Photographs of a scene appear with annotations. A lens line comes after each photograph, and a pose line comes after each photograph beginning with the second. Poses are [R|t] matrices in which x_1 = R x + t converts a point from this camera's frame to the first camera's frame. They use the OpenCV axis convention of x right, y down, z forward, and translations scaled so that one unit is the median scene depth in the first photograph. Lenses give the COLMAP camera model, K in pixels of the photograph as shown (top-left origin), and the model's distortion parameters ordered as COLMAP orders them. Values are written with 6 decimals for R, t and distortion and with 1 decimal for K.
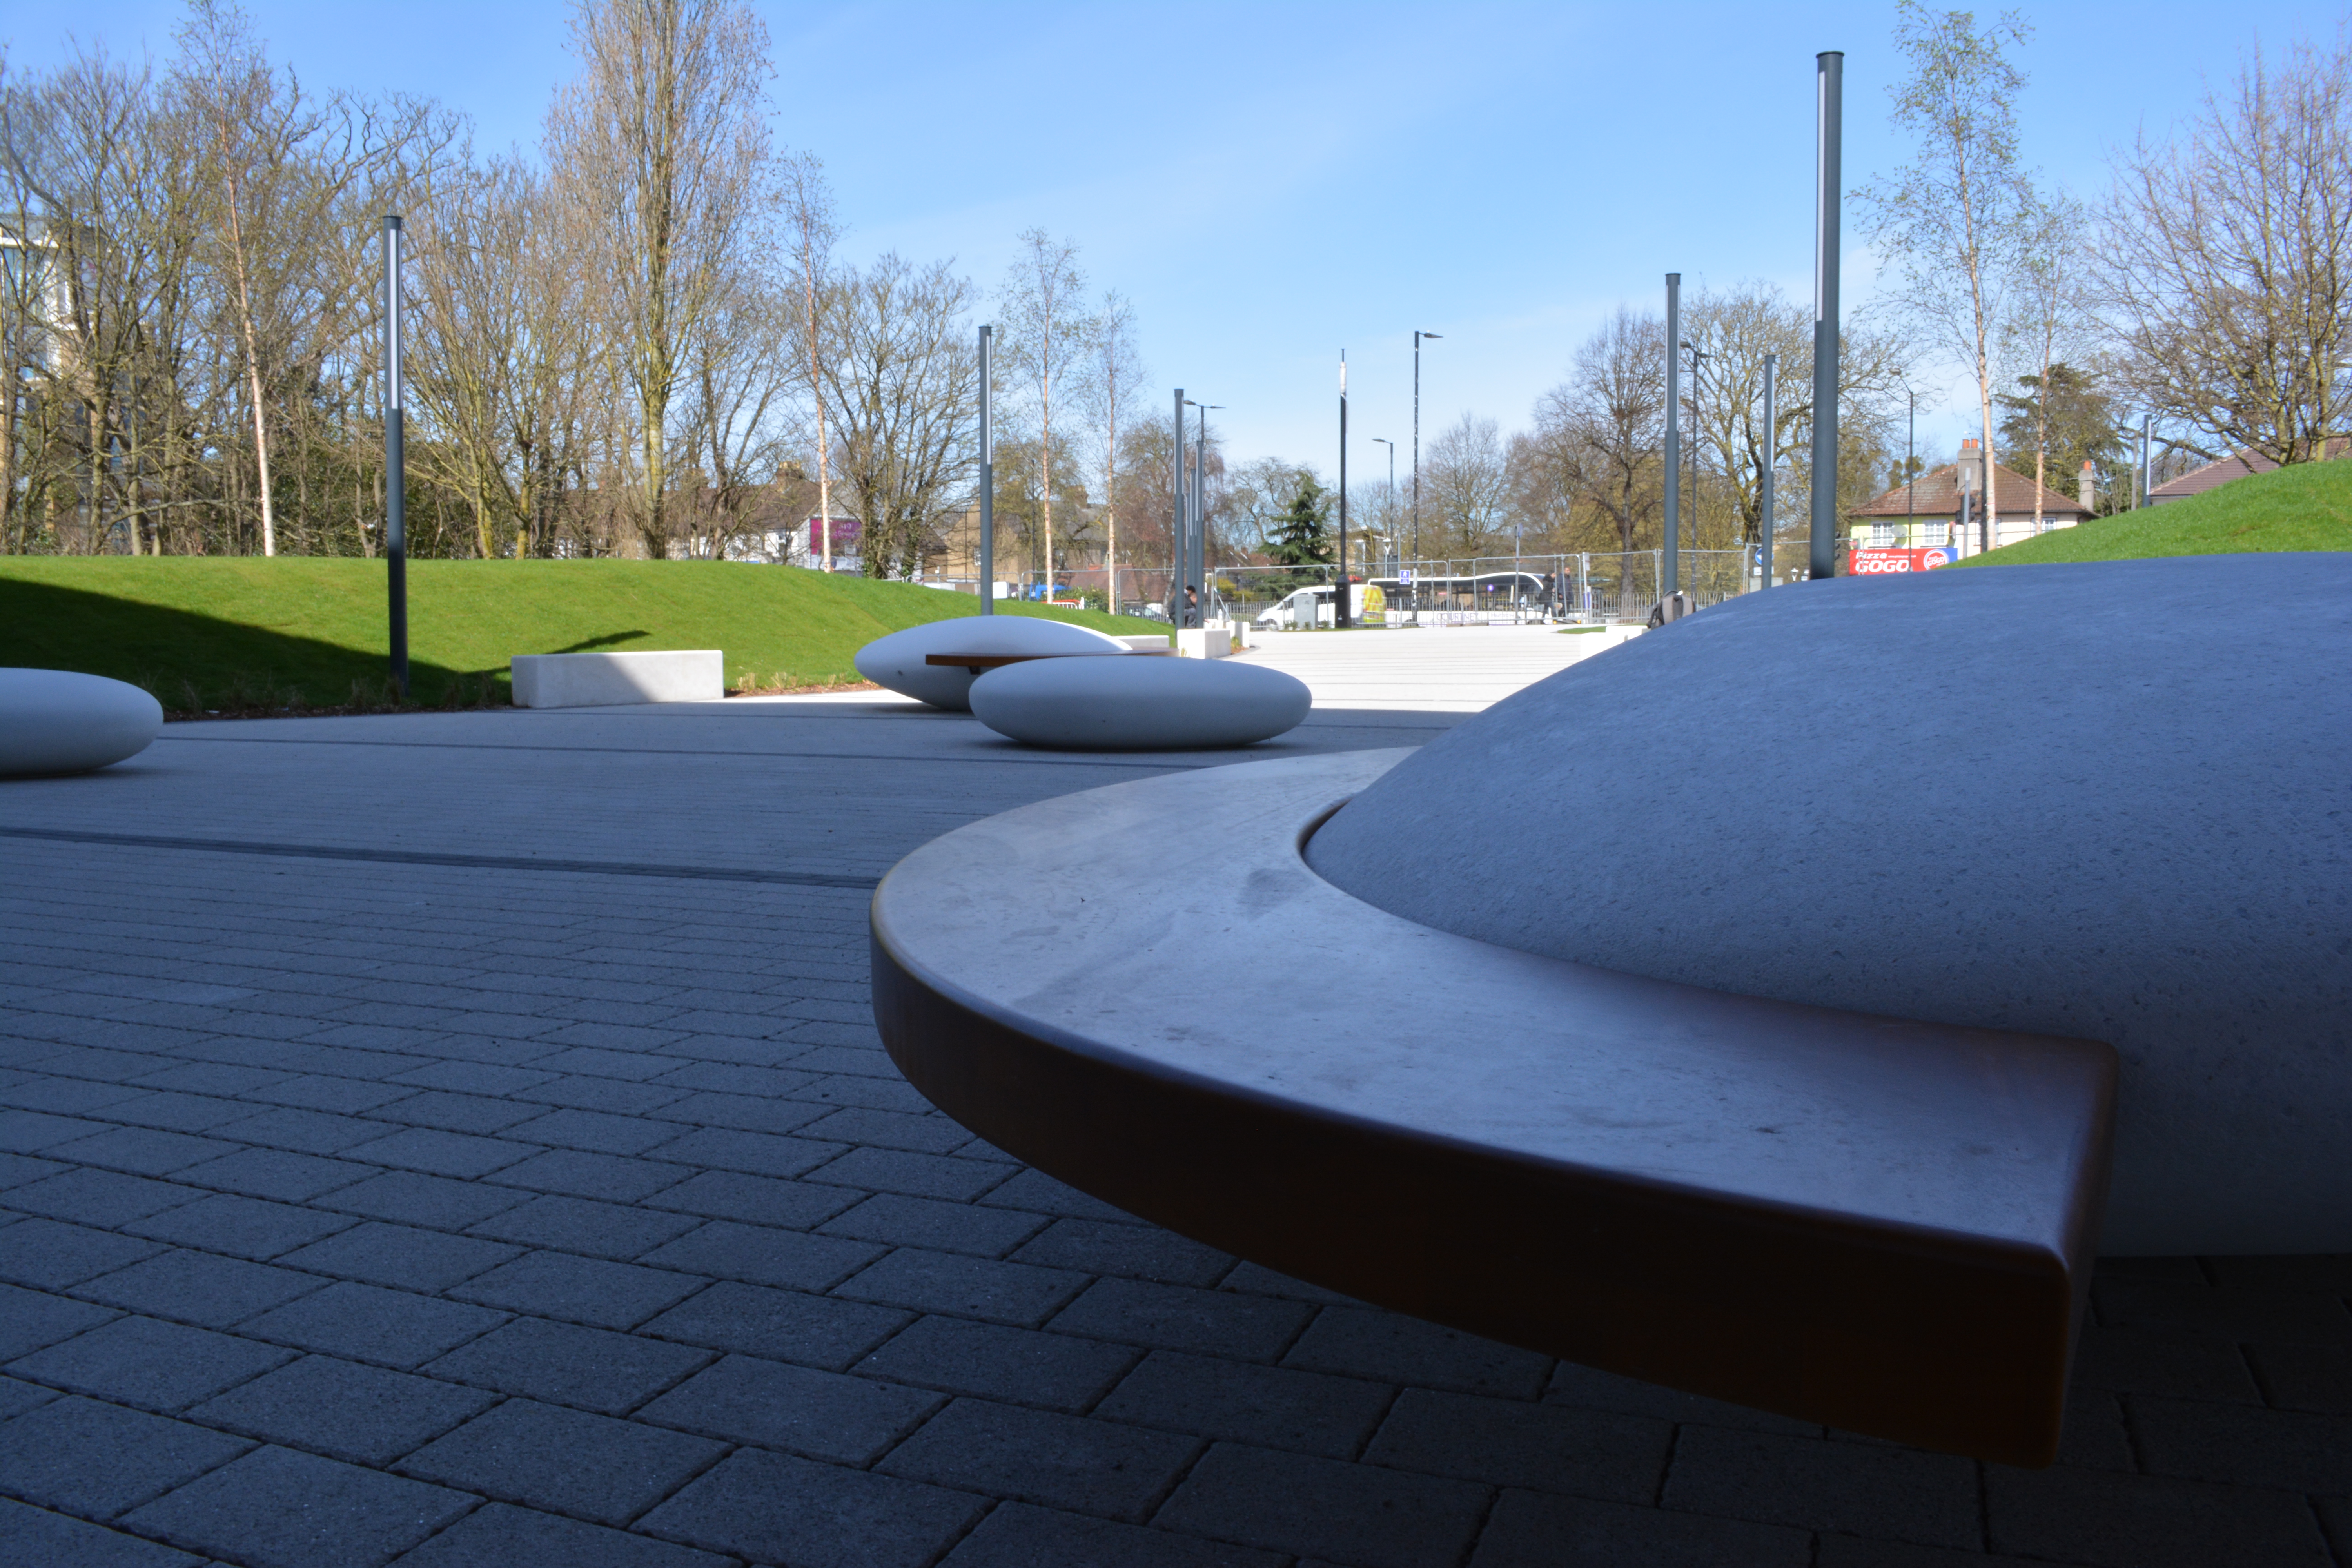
lens RADIAL K [[1856.0, 0, 1167.7], [0, 1856.0, 785.8], [0, 0, 1]] dist [-0.090906, 0.019821]
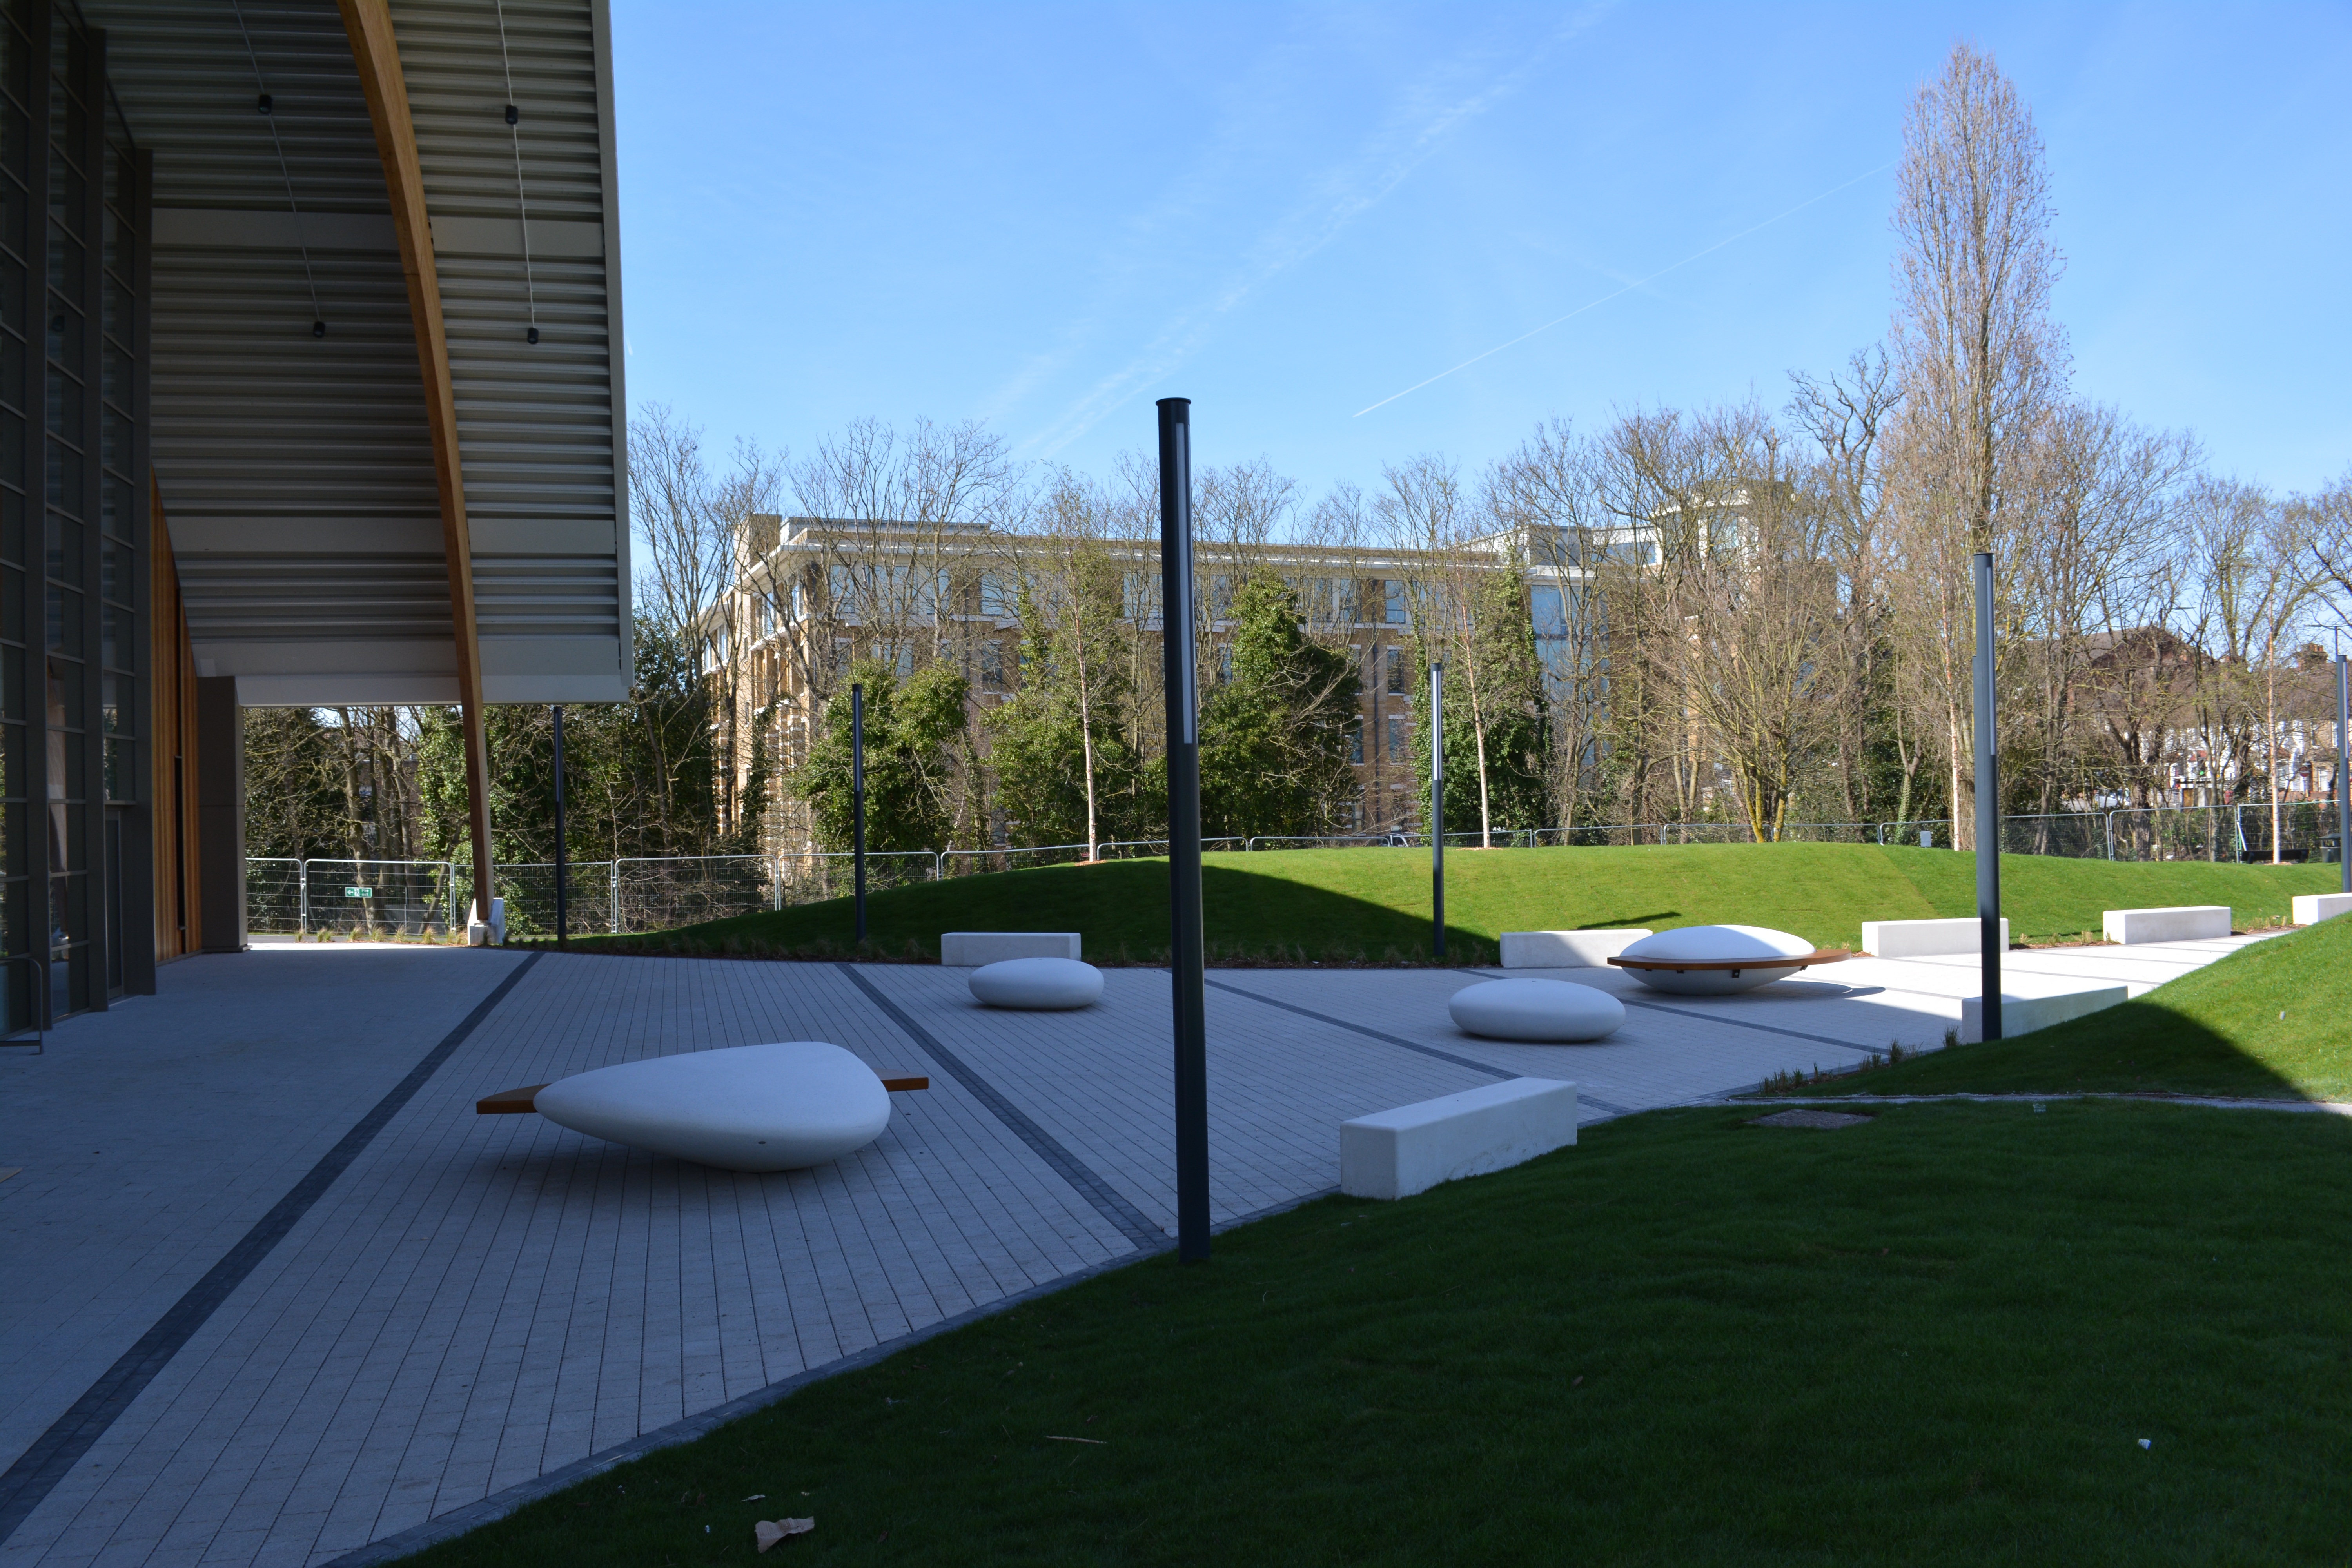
lens RADIAL K [[1856.0, 0, 1186.6], [0, 1856.0, 800.5], [0, 0, 1]] dist [-0.090906, 0.019821]
pose [[0.604890, -0.009546, -0.796252, 0.596302], [-0.055682, 0.996974, -0.054252, -0.066881], [0.794360, 0.077154, 0.602528, -0.139109]]
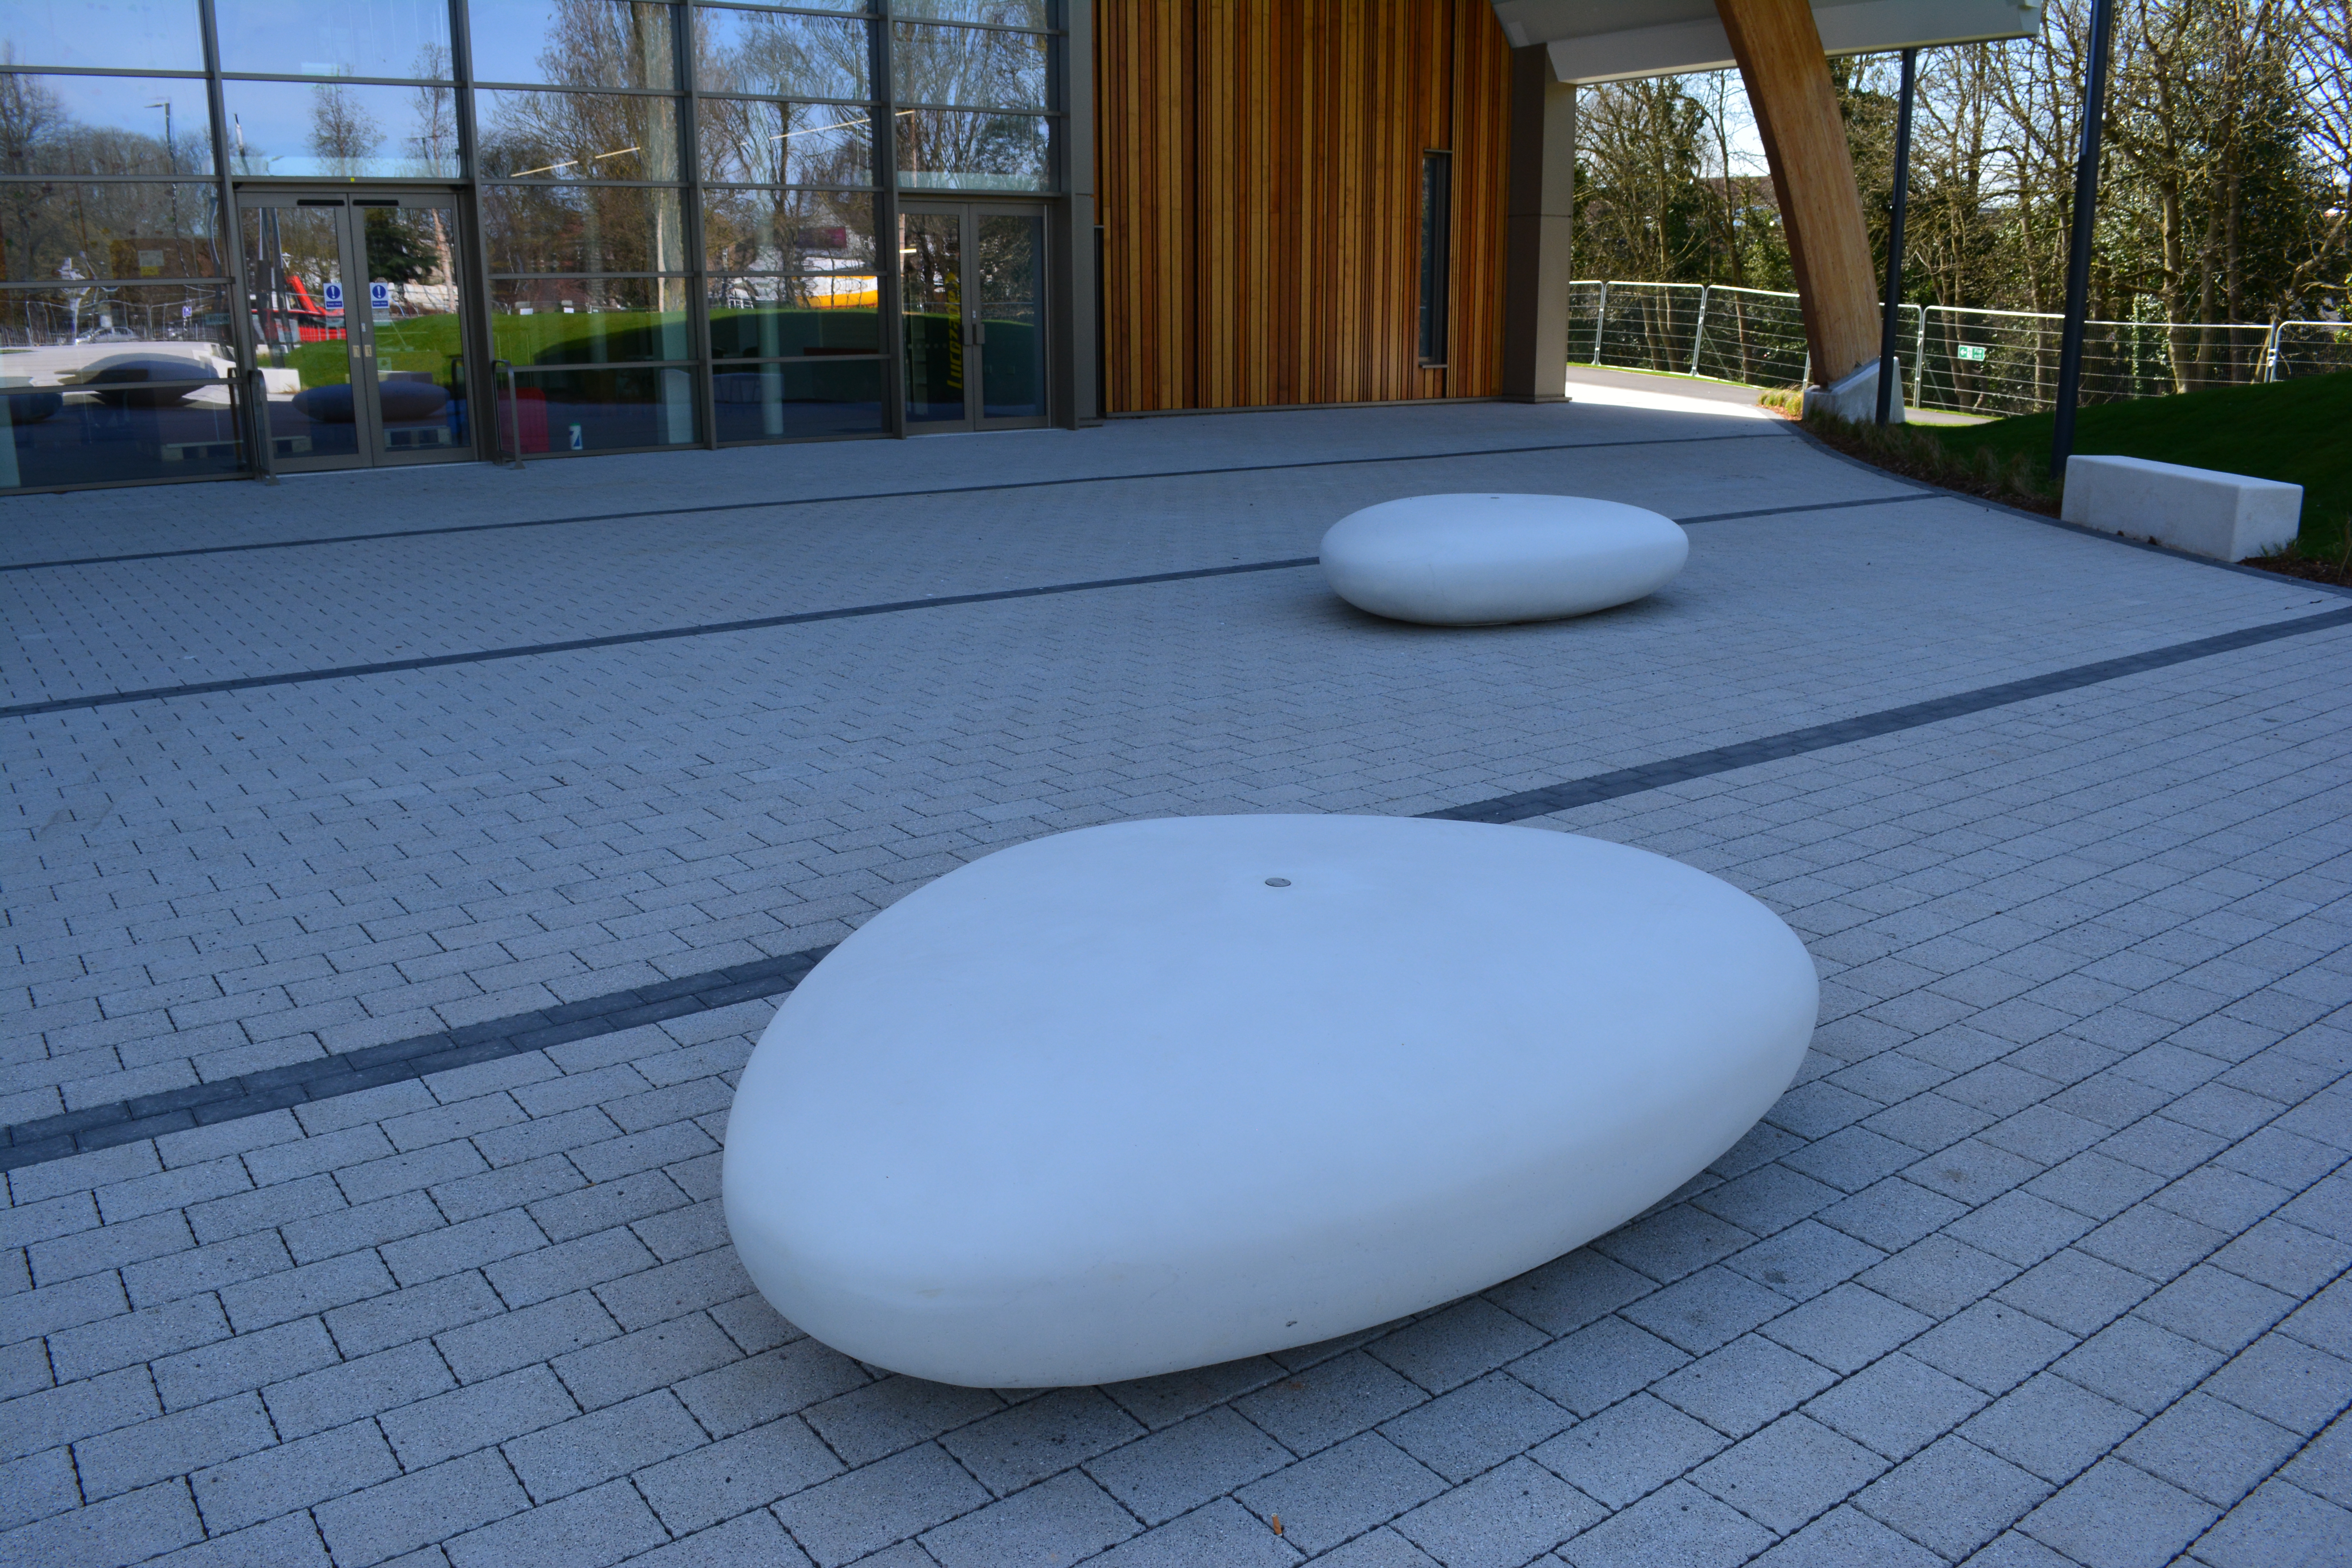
lens RADIAL K [[1856.0, 0, 1157.2], [0, 1856.0, 795.8], [0, 0, 1]] dist [-0.090906, 0.019821]
pose [[-0.538614, 0.224303, -0.812147, 0.115632], [-0.069536, 0.948790, 0.308158, -0.090830], [0.839678, 0.222452, -0.495435, 0.604002]]
